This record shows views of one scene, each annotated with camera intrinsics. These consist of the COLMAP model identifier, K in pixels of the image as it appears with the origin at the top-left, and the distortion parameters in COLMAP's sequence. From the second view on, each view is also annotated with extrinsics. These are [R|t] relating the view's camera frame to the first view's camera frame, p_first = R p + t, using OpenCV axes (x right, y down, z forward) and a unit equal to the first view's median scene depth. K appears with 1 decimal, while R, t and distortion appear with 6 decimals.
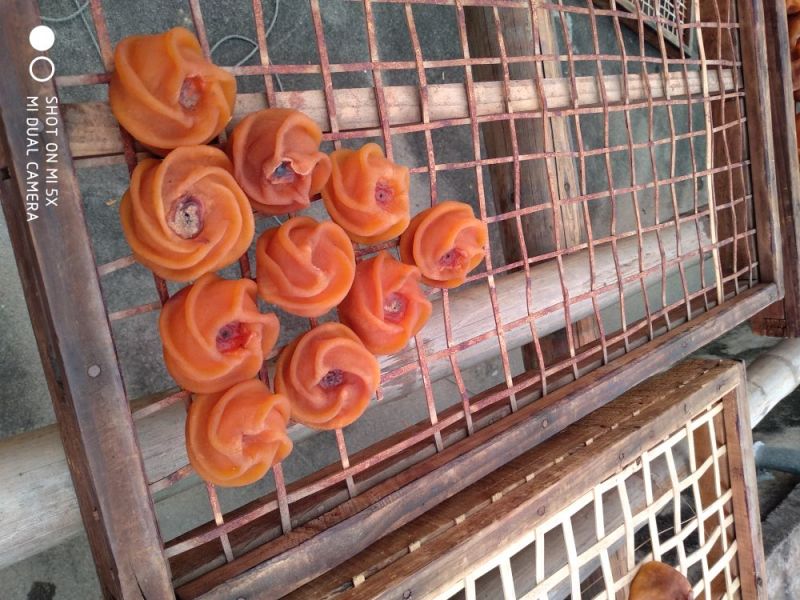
lens RADIAL K [[637.1, 0, 400.0], [0, 637.1, 300.0], [0, 0, 1]] dist [0.008793, -0.059519]
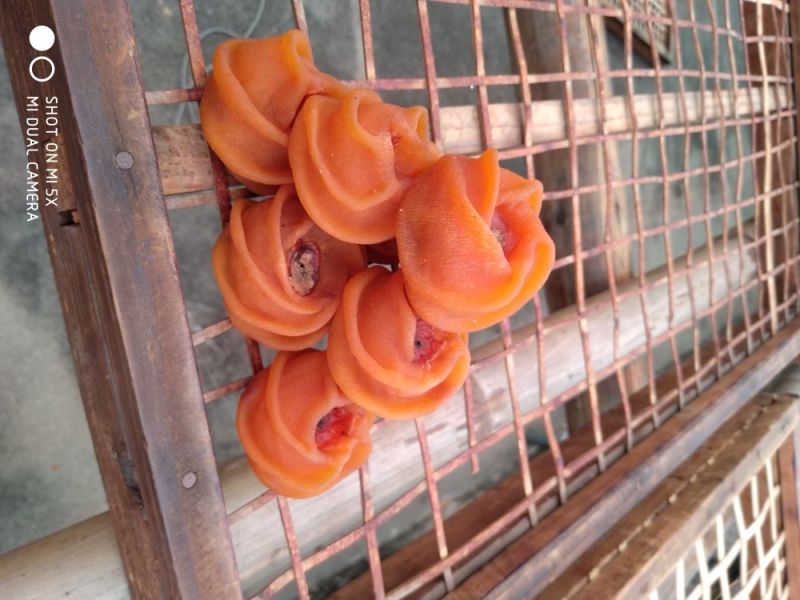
lens RADIAL K [[656.3, 0, 400.0], [0, 656.3, 300.0], [0, 0, 1]] dist [-0.011141, -0.051700]
pose [[0.997325, 0.002420, 0.073048, -0.198124], [-0.002307, 0.999996, -0.001631, -0.071670], [-0.073052, 0.001458, 0.997327, 0.137699]]
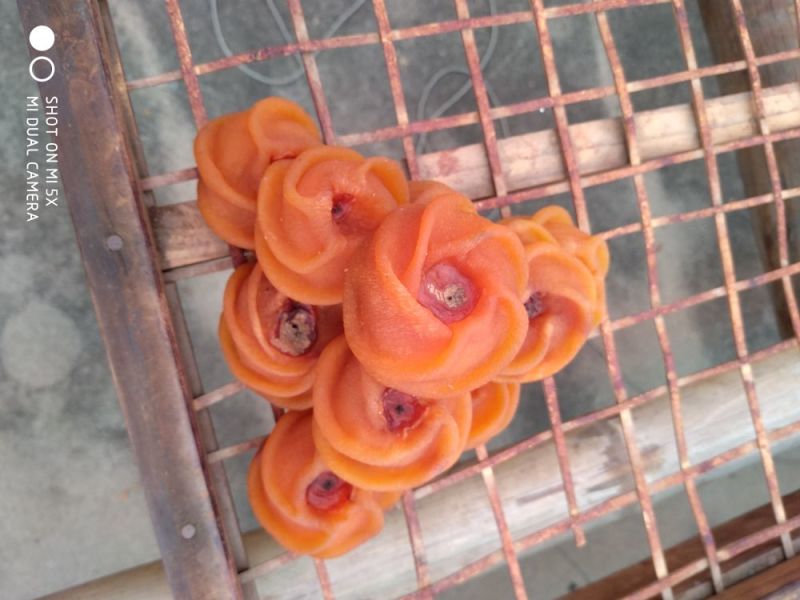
lens RADIAL K [[656.3, 0, 400.0], [0, 656.3, 300.0], [0, 0, 1]] dist [-0.011141, -0.051700]
pose [[0.930082, -0.031961, -0.365958, 0.061299], [0.018867, 0.999049, -0.039302, -0.101858], [0.366867, 0.029649, 0.929801, 0.215552]]
